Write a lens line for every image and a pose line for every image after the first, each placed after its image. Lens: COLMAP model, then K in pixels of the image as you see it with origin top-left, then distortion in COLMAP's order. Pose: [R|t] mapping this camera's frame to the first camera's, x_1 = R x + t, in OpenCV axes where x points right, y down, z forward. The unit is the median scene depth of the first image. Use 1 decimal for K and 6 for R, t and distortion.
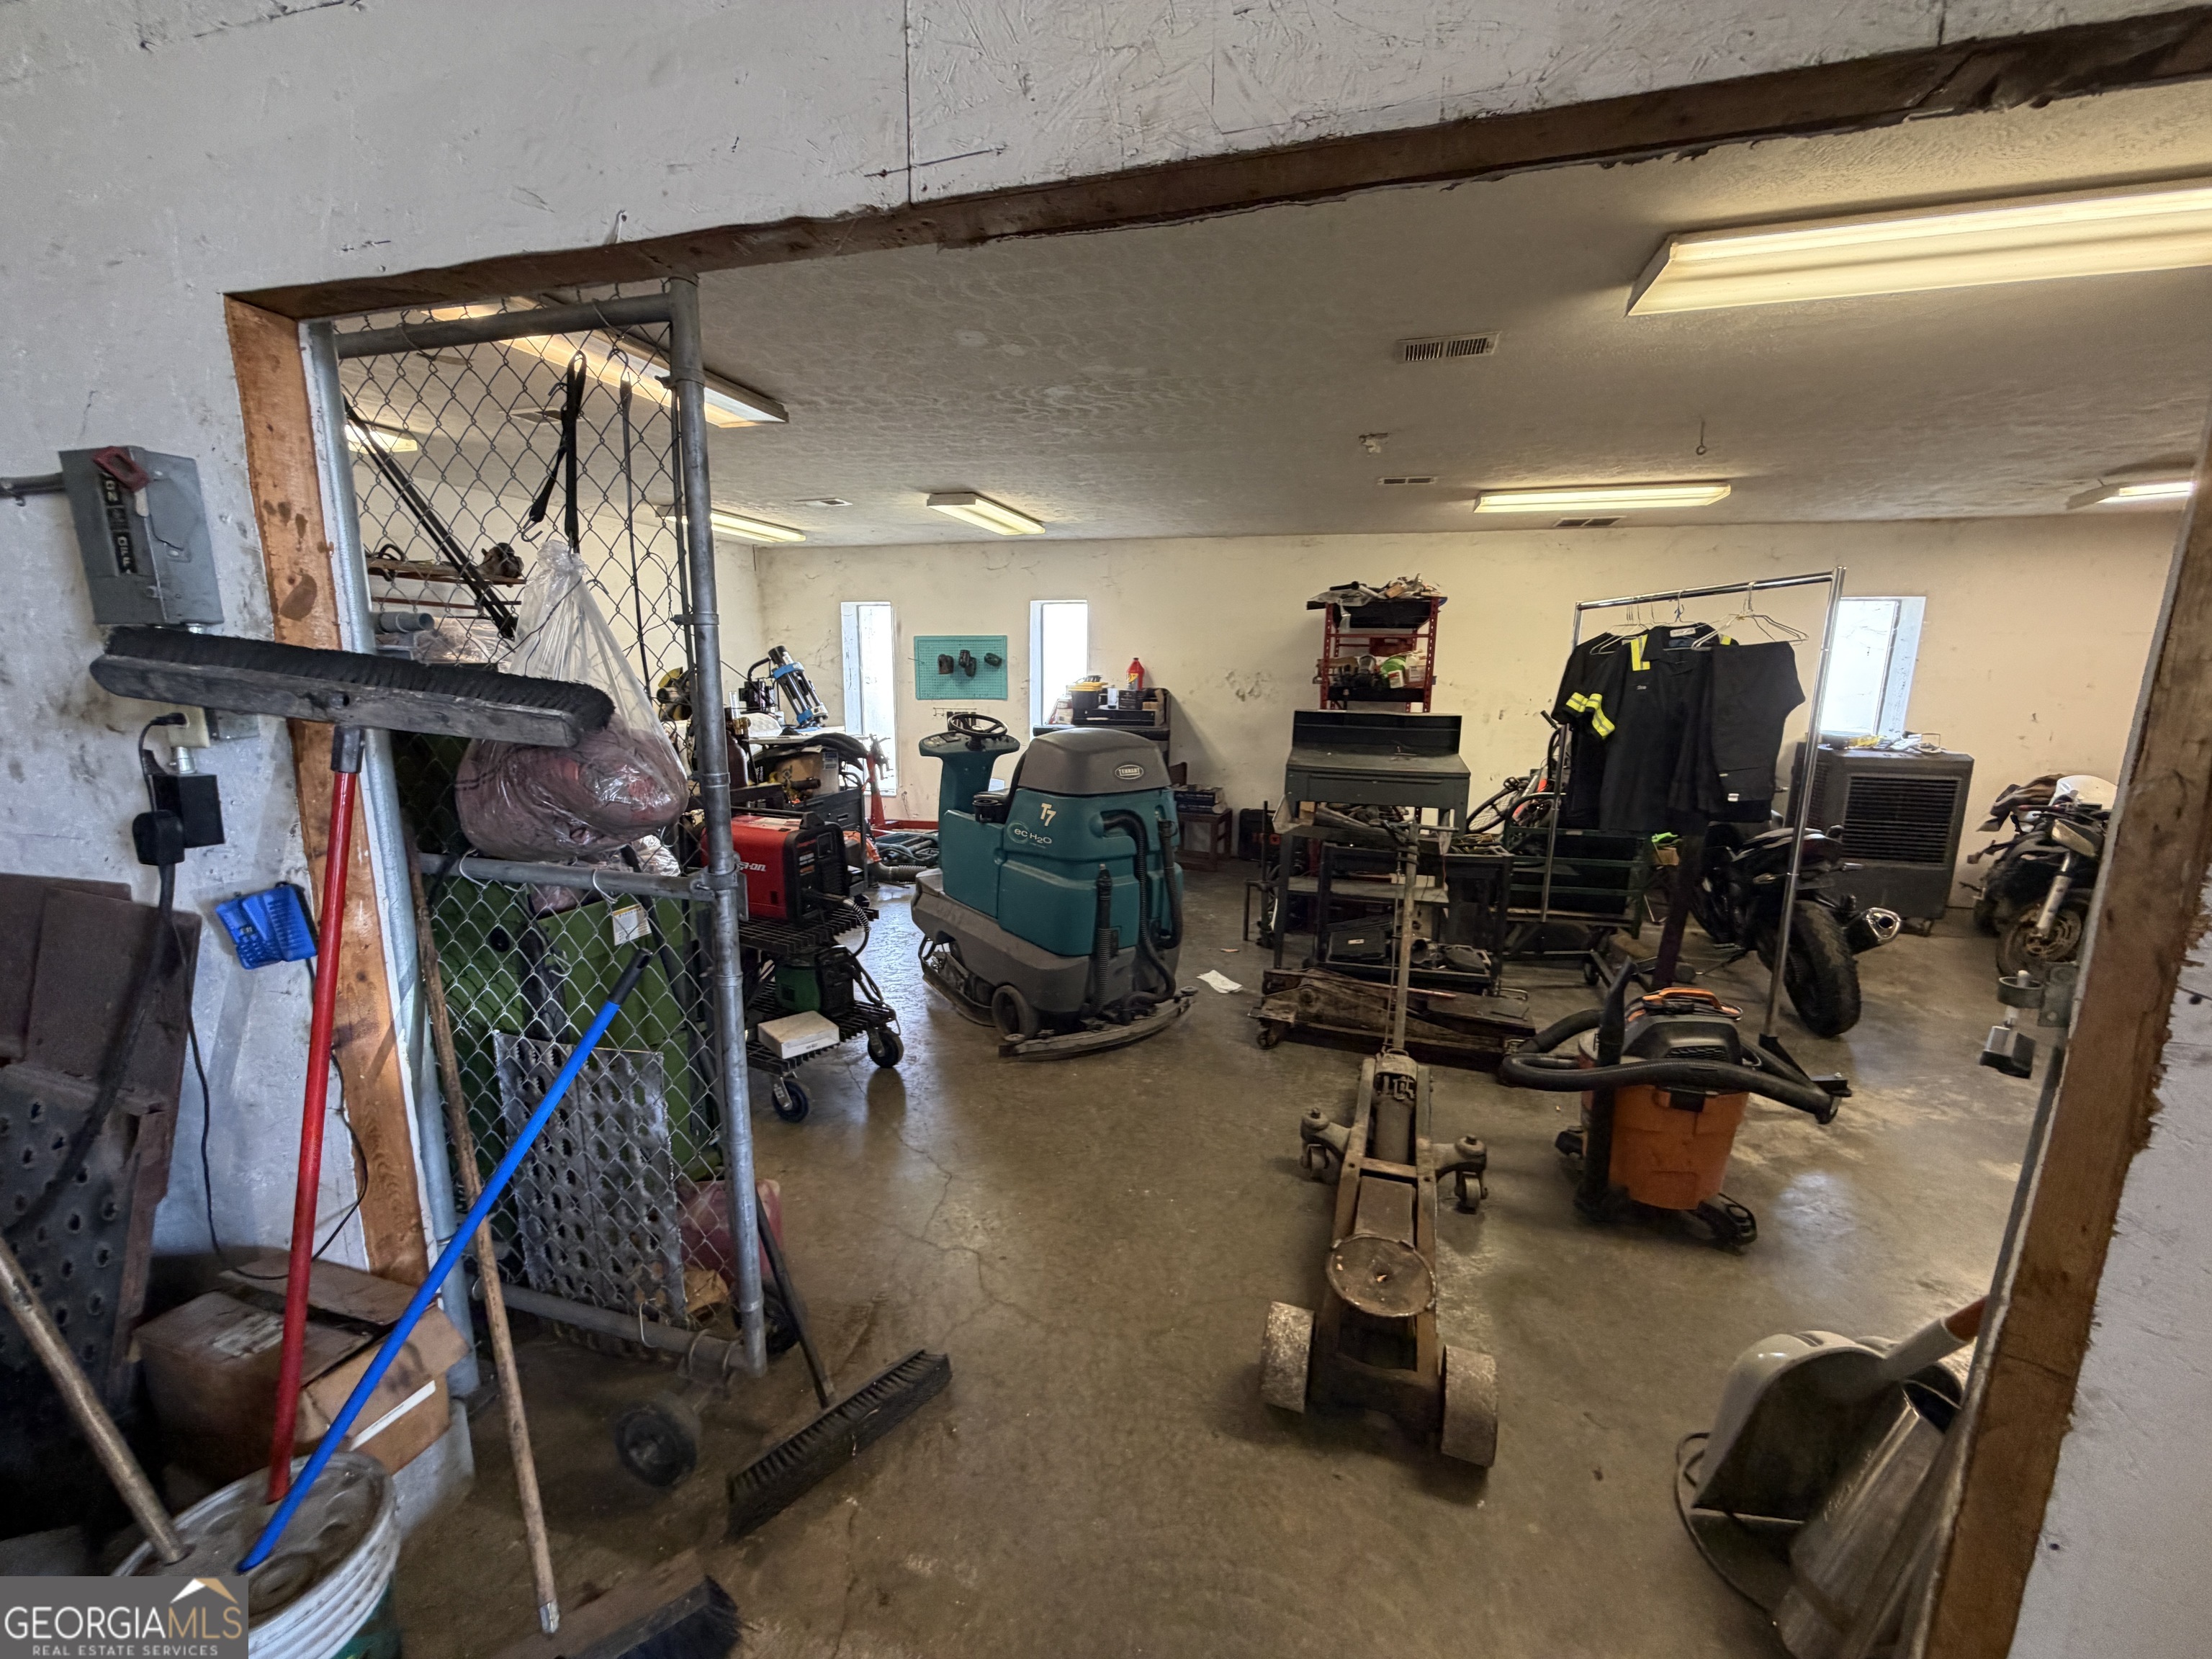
lens RADIAL K [[875.9, 0, 1106.0], [0, 875.9, 829.5], [0, 0, 1]] dist [-0.000731, -0.000681]
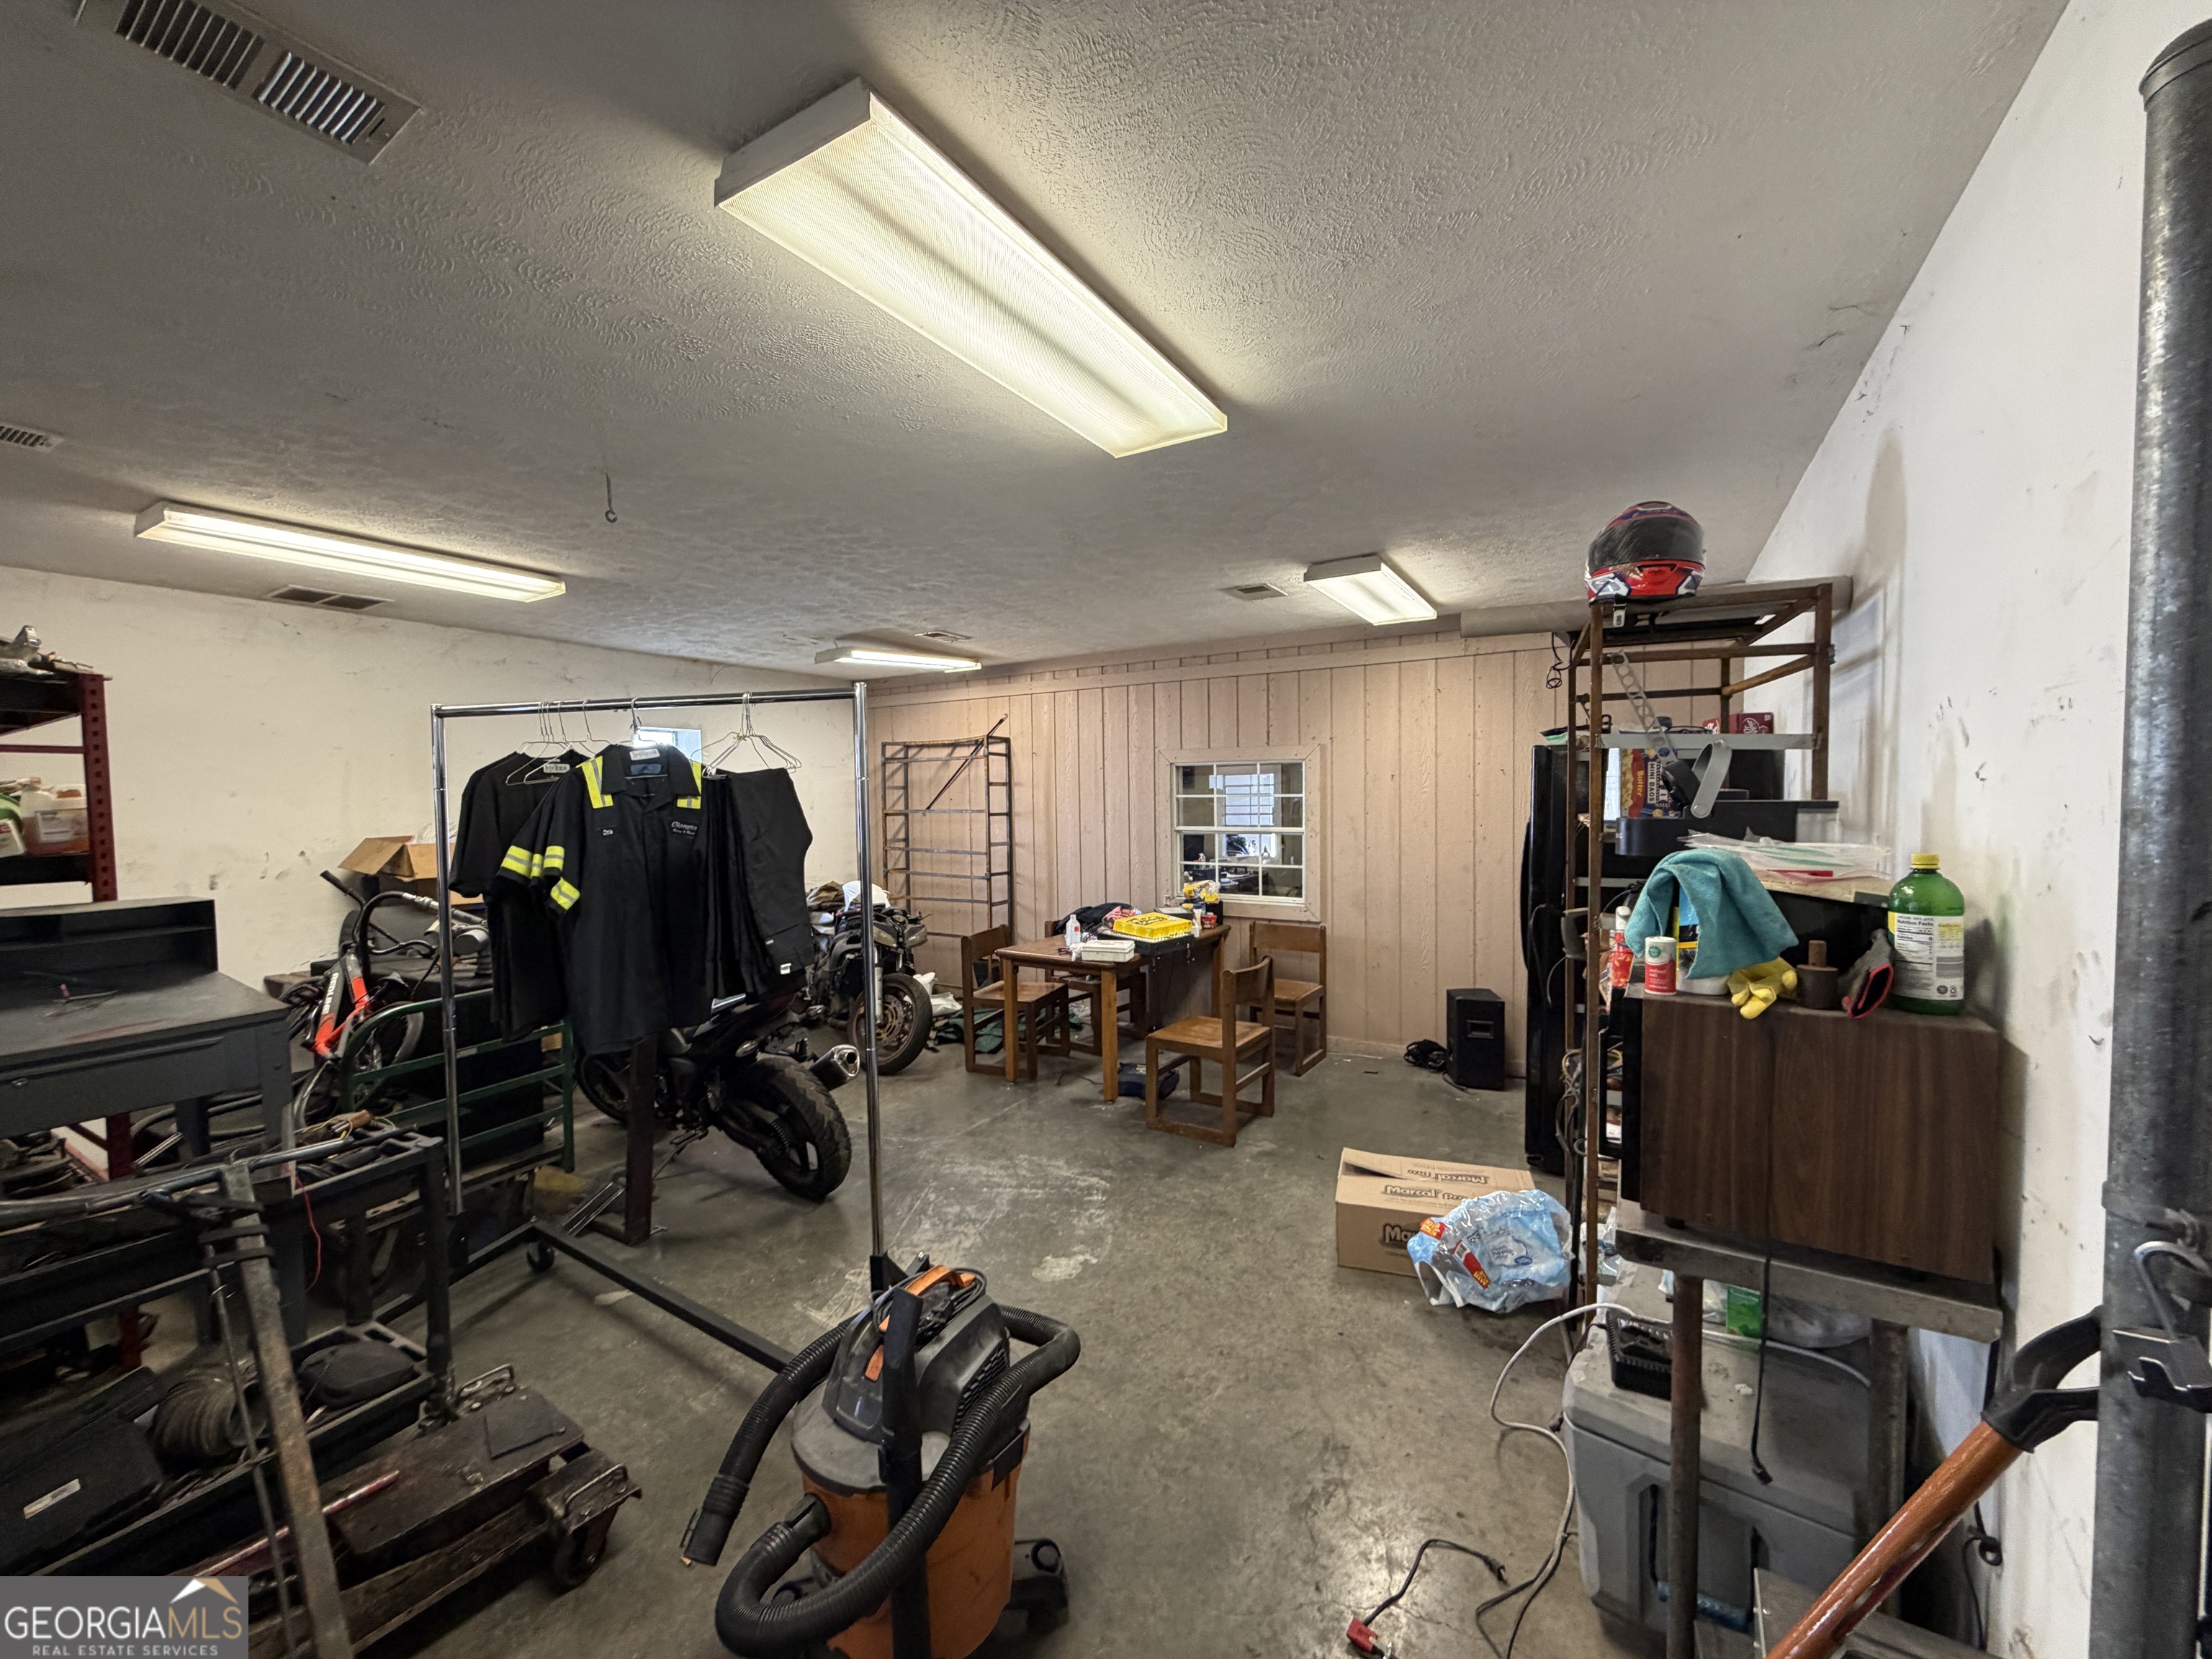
lens RADIAL K [[875.9, 0, 1106.0], [0, 875.9, 829.5], [0, 0, 1]] dist [-0.000731, -0.000681]
pose [[0.267274, -0.052797, 0.962173, 0.047583], [0.191674, 0.981458, 0.000612, -0.074629], [-0.944365, 0.184260, 0.272438, 0.368999]]
